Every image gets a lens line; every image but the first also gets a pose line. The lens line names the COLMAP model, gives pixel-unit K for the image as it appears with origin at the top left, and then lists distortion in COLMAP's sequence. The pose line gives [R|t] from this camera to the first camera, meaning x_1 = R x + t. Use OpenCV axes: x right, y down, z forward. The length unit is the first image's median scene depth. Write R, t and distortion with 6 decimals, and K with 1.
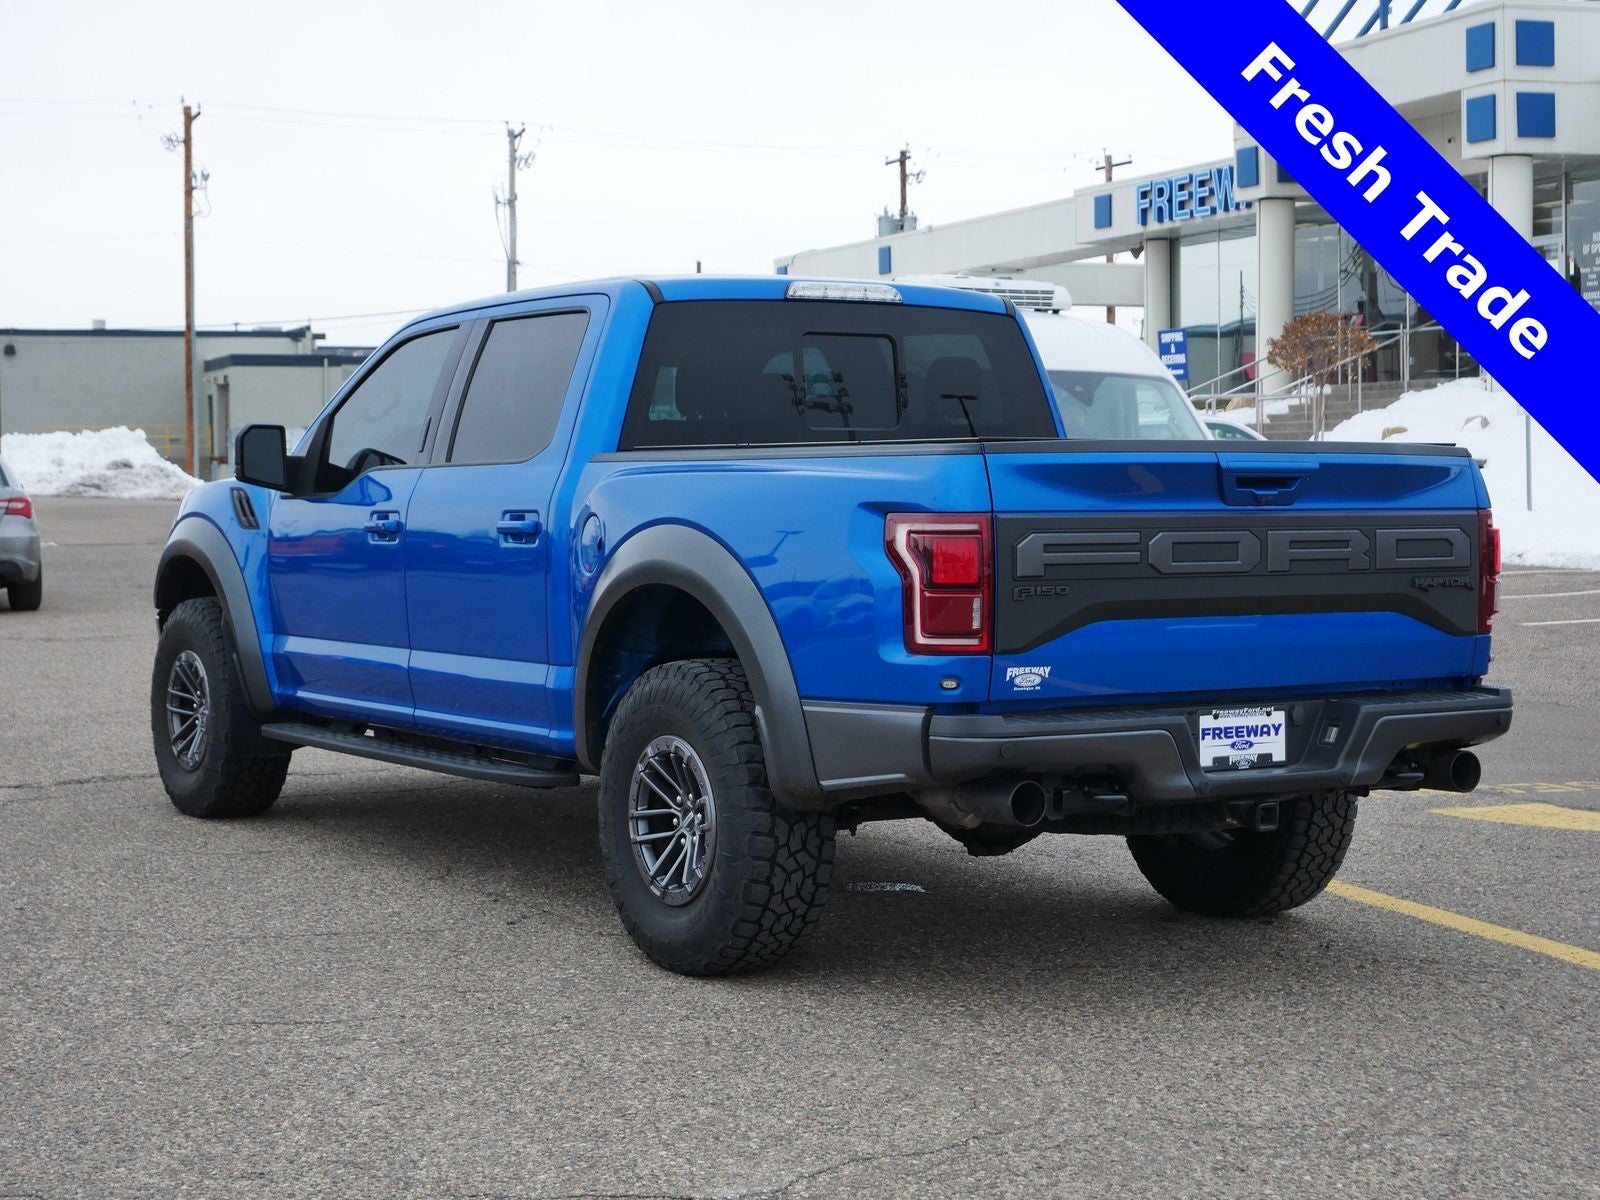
lens RADIAL K [[2740.8, 0, 800.0], [0, 2740.8, 600.0], [0, 0, 1]] dist [-0.017942, 0.092297]
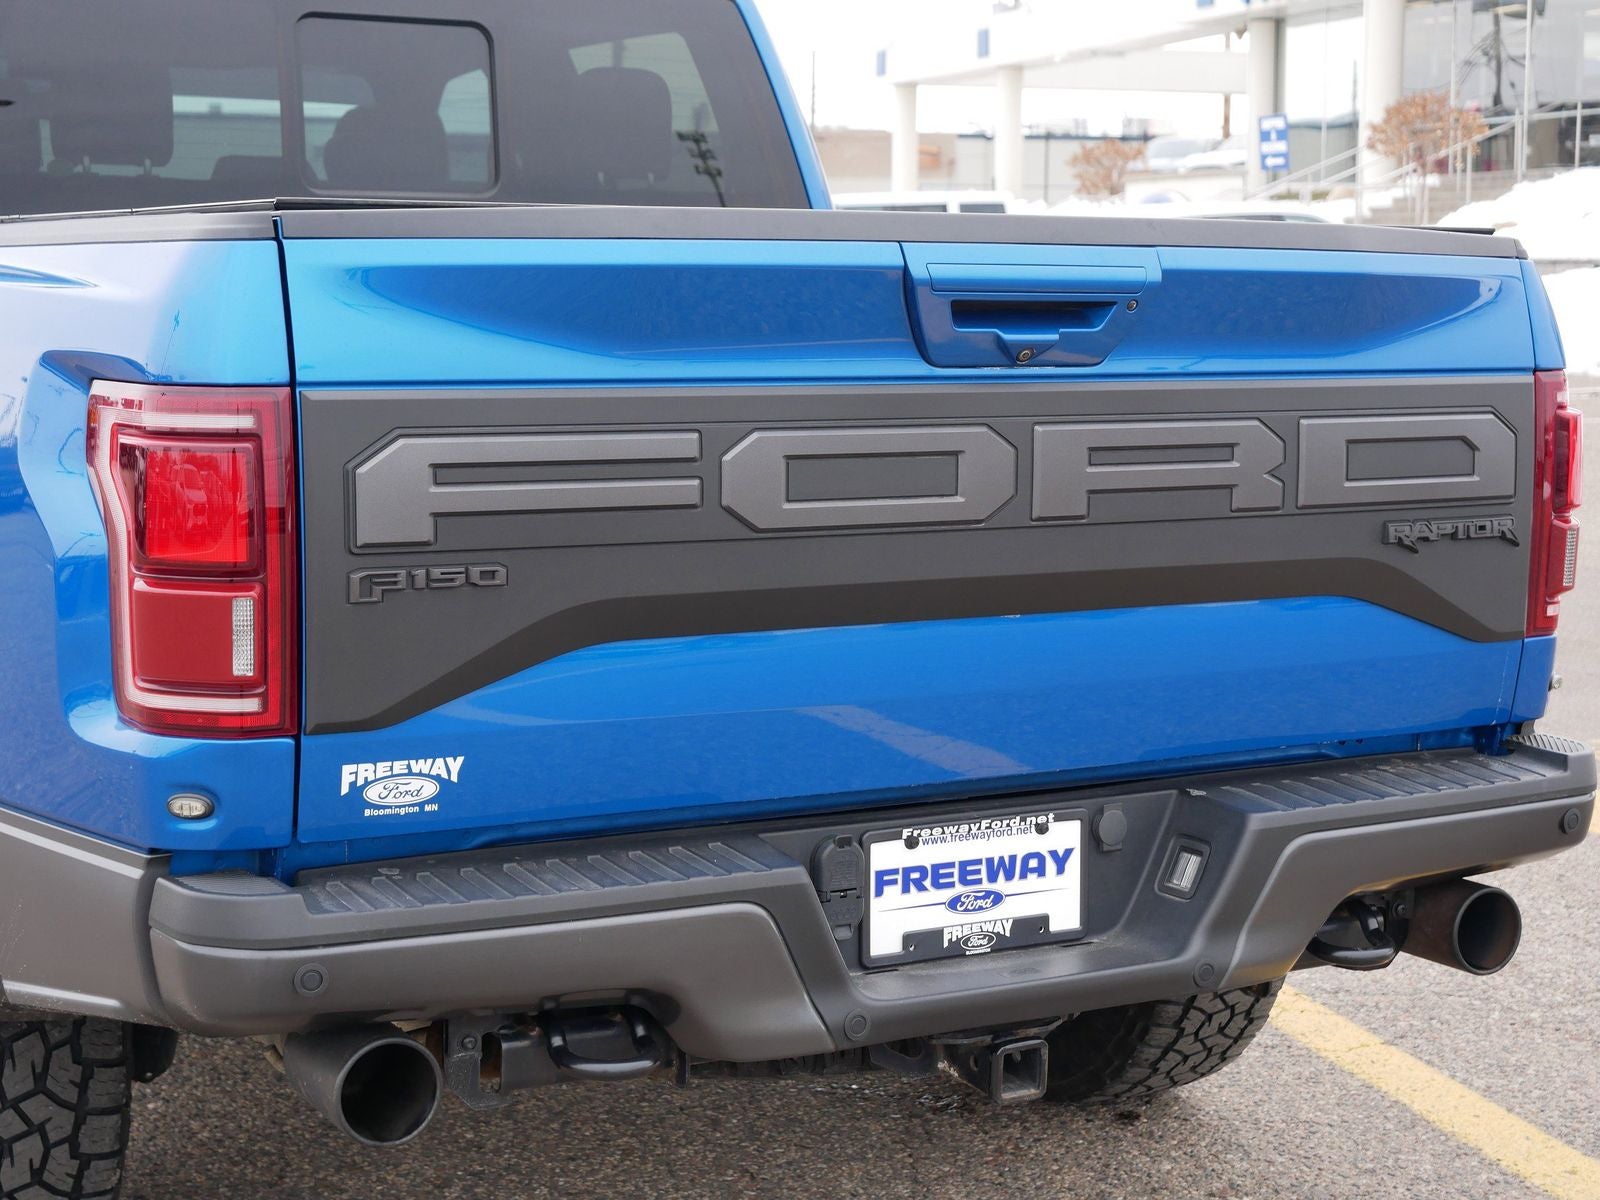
lens RADIAL K [[2640.0, 0, 800.0], [0, 2640.0, 600.0], [0, 0, 1]] dist [-0.006204, -0.055136]
pose [[0.998671, 0.016741, -0.048740, 0.151476], [-0.012753, 0.996631, 0.081017, -0.030469], [0.049932, -0.080288, 0.995520, 0.567502]]
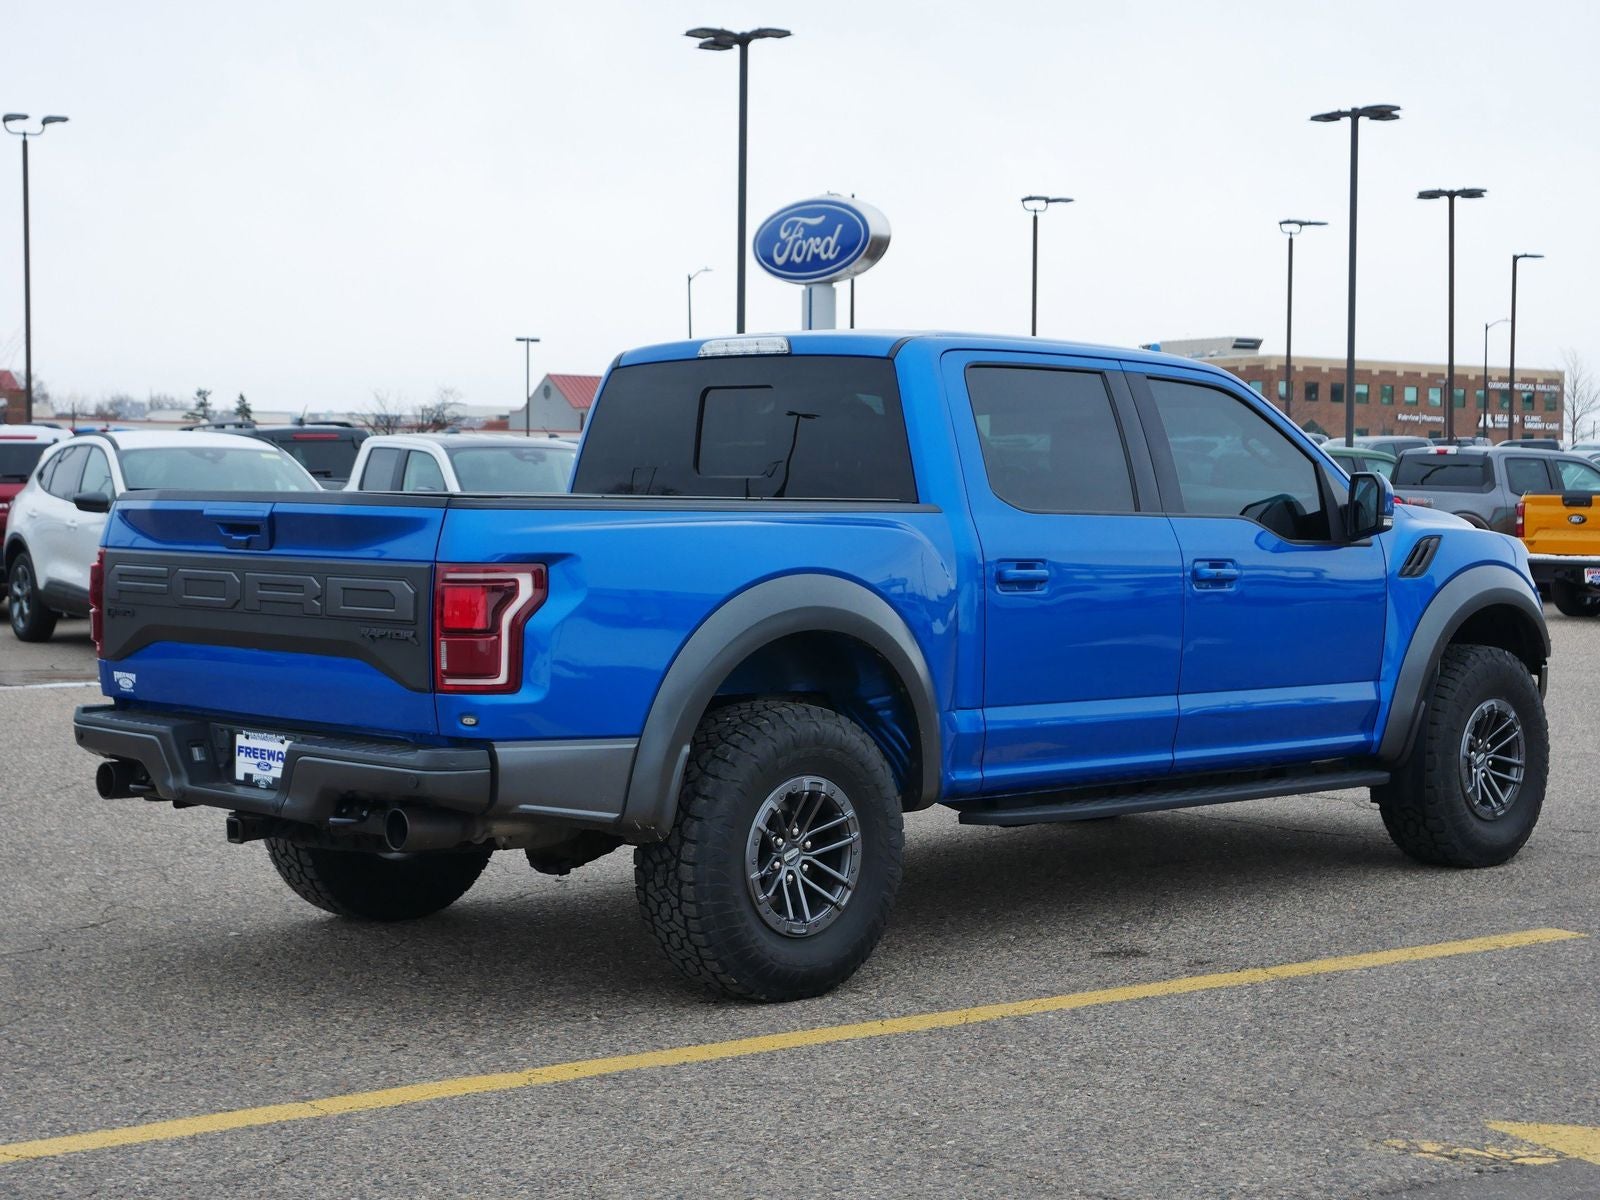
lens RADIAL K [[2740.8, 0, 800.0], [0, 2740.8, 600.0], [0, 0, 1]] dist [-0.017942, 0.092297]
pose [[0.211511, 0.041864, -0.976479, 1.269884], [-0.053297, 0.998090, 0.031246, -0.059374], [0.975921, 0.045434, 0.213339, 0.963362]]
